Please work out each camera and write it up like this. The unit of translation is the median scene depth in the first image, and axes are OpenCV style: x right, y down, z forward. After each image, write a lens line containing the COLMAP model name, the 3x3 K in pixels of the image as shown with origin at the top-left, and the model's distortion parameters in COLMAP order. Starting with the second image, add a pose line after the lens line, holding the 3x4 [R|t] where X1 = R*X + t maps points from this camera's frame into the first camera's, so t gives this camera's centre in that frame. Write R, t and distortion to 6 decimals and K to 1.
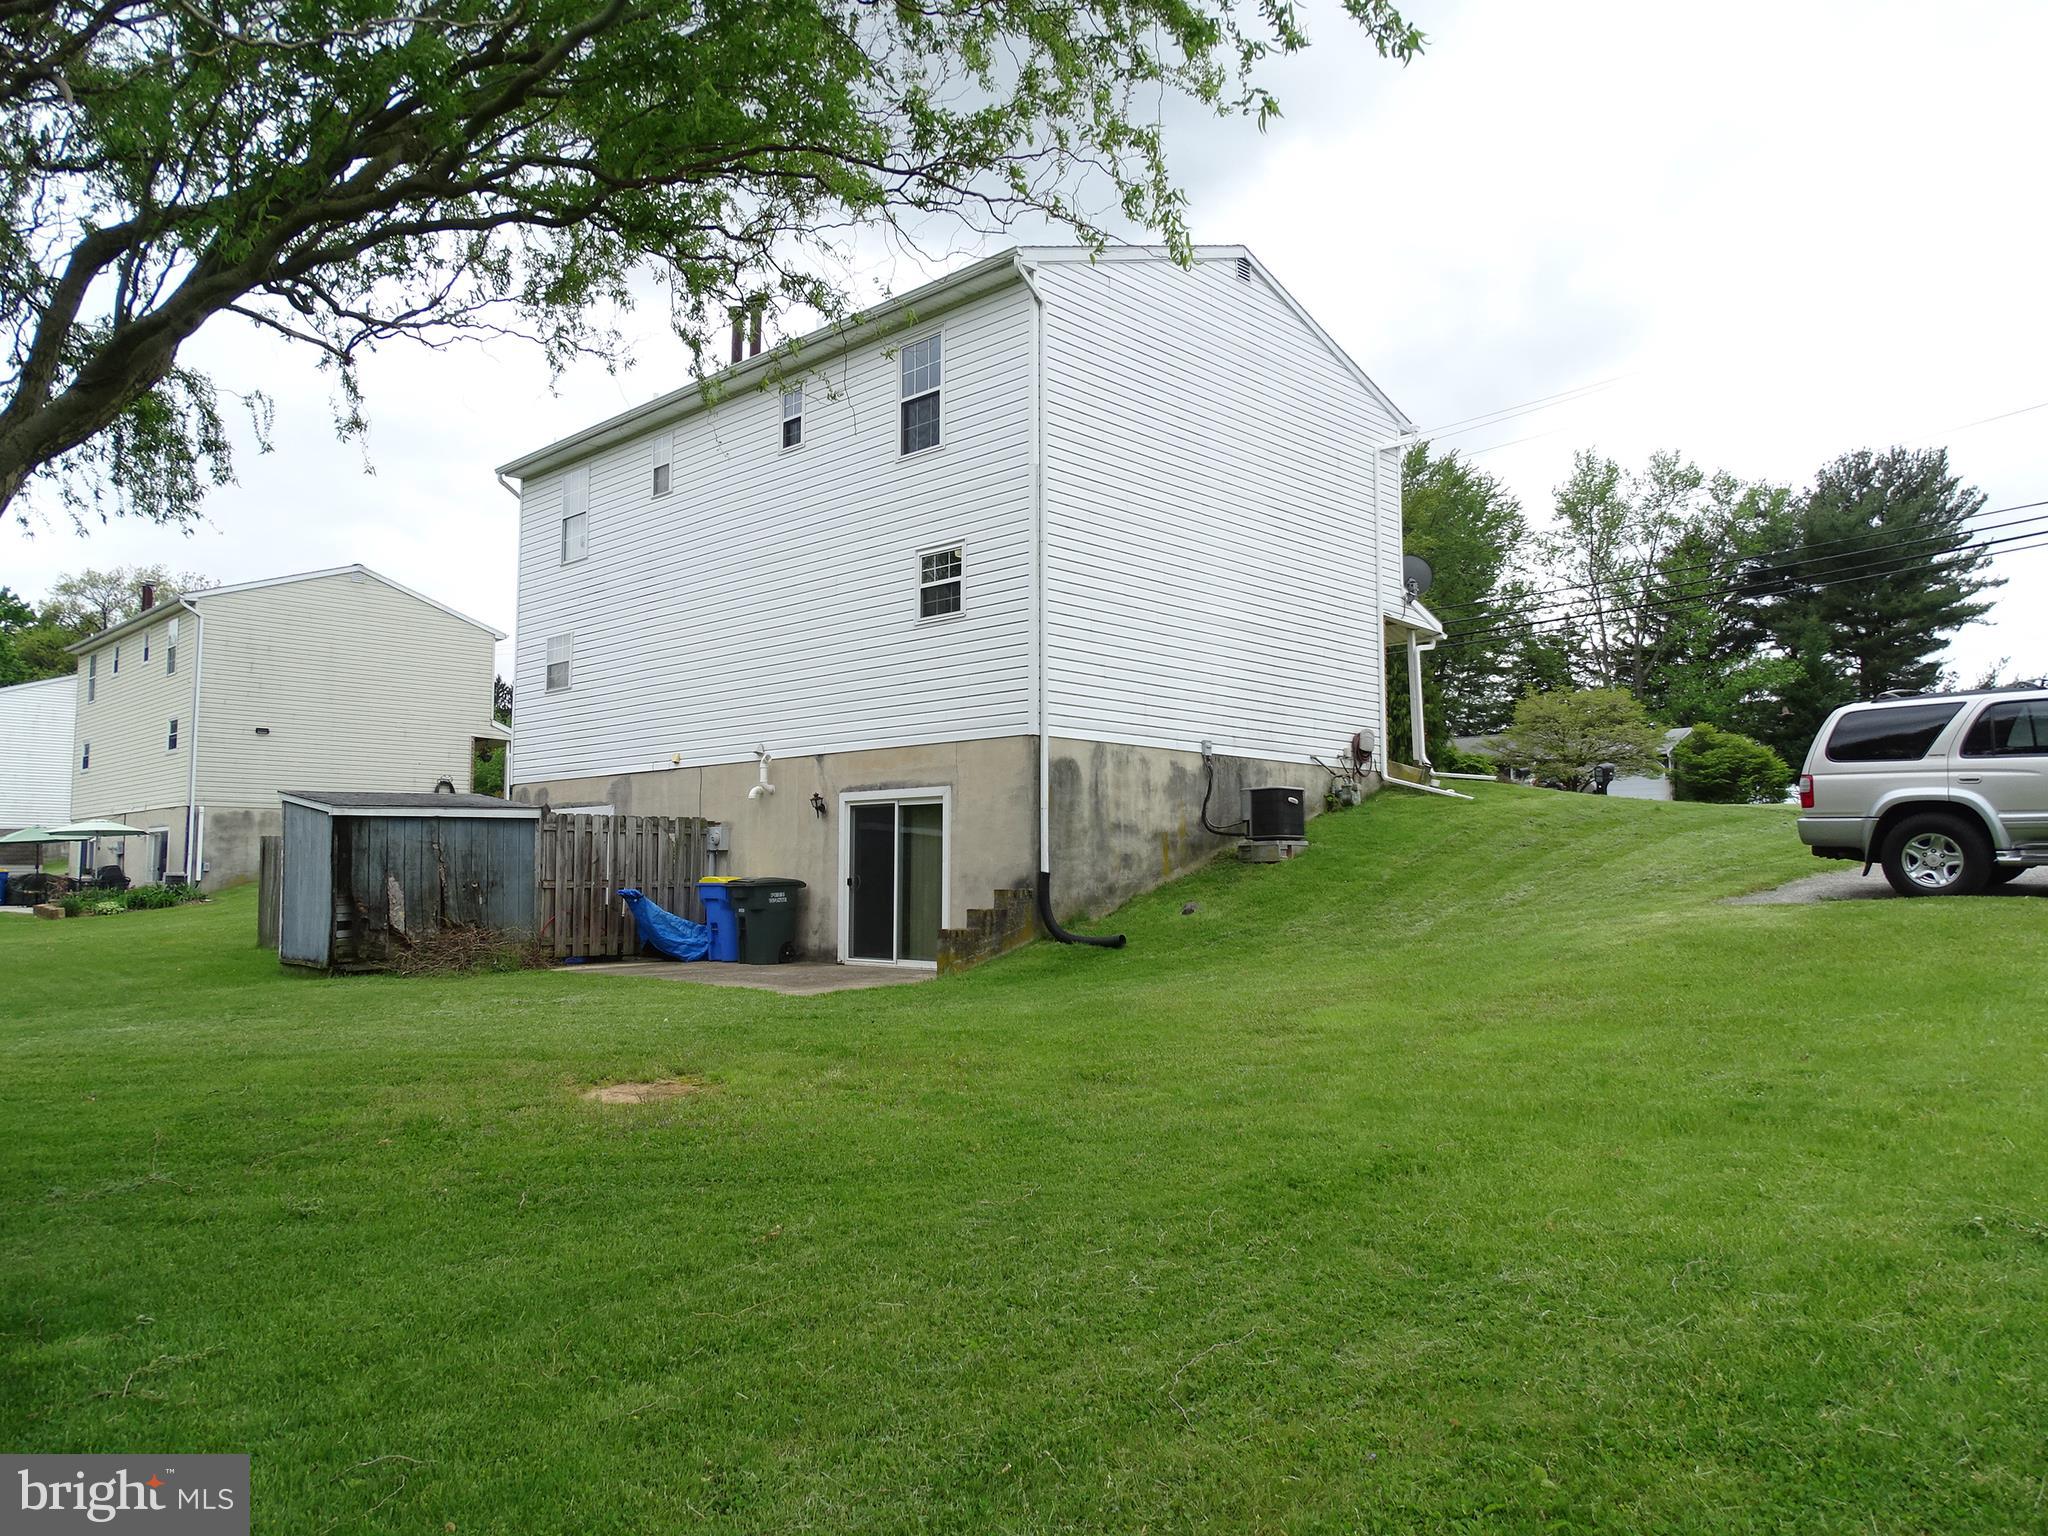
lens RADIAL K [[1462.5, 0, 1030.2], [0, 1462.5, 767.4], [0, 0, 1]] dist [0.013181, -0.001930]
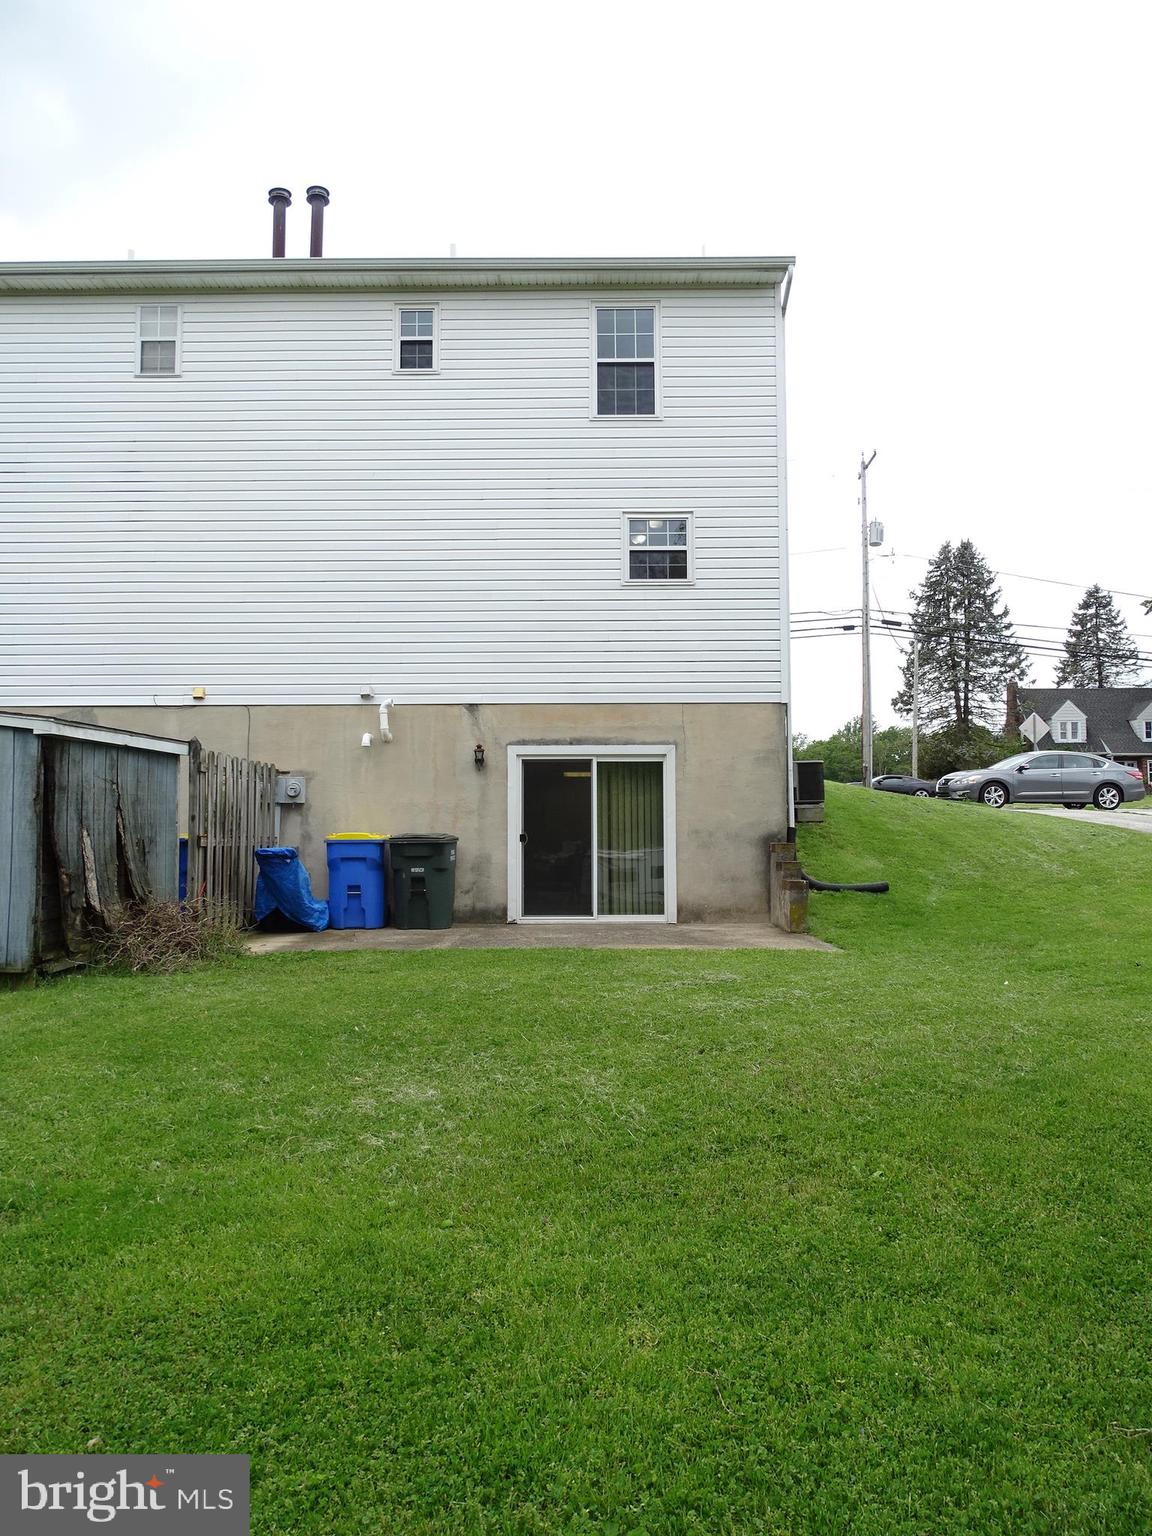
lens RADIAL K [[1096.9, 0, 576.0], [0, 1096.9, 768.0], [0, 0, 1]] dist [0.013181, -0.001930]
pose [[0.718643, 0.044528, 0.693952, -0.612888], [-0.048128, 0.998740, -0.014244, 0.041220], [-0.693711, -0.023162, 0.719880, 0.462496]]
